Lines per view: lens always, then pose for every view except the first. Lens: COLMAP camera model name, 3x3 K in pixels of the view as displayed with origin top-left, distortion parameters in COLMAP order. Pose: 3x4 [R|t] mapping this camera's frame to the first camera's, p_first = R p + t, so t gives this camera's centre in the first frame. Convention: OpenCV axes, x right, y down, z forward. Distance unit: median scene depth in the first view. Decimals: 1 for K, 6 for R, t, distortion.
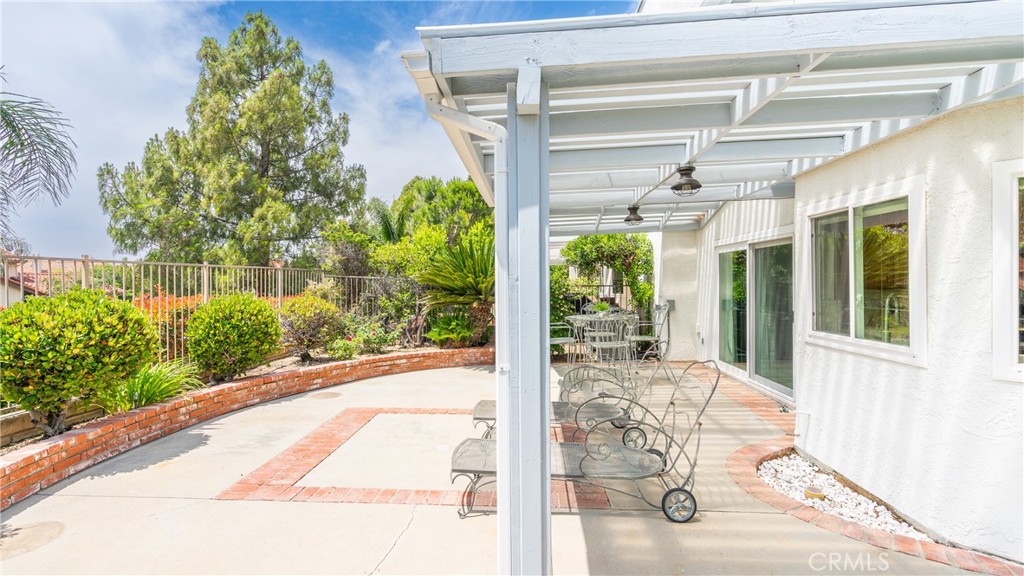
lens RADIAL K [[461.4, 0, 512.0], [0, 461.4, 288.0], [0, 0, 1]] dist [-0.002438, 0.000404]
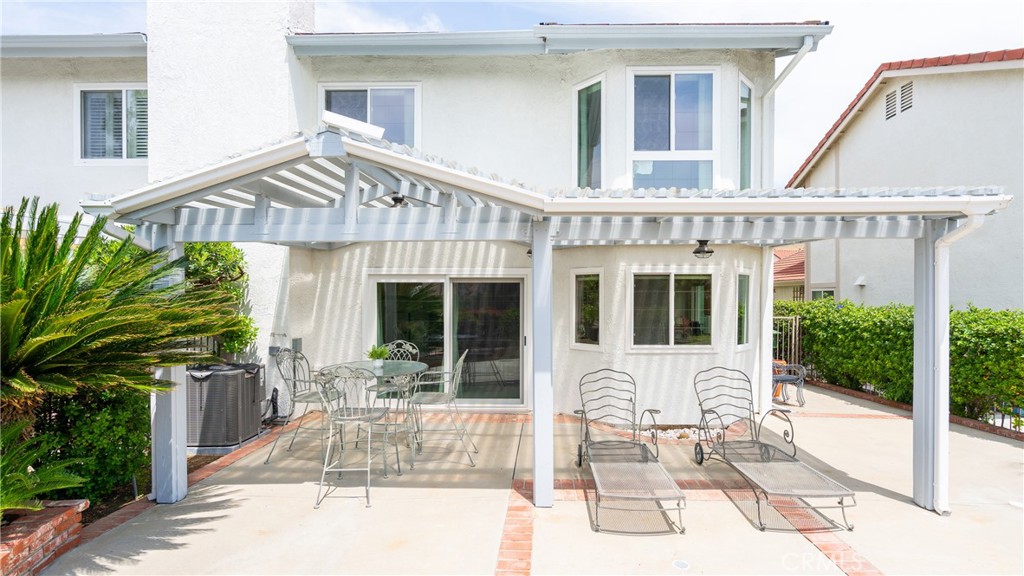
lens RADIAL K [[472.5, 0, 537.9], [0, 472.5, 300.0], [0, 0, 1]] dist [-0.002401, -0.000085]
pose [[-0.036735, 0.006760, 0.999302, -0.882563], [0.012464, 0.999902, -0.006305, -0.052051], [-0.999247, 0.012224, -0.036816, 1.276818]]
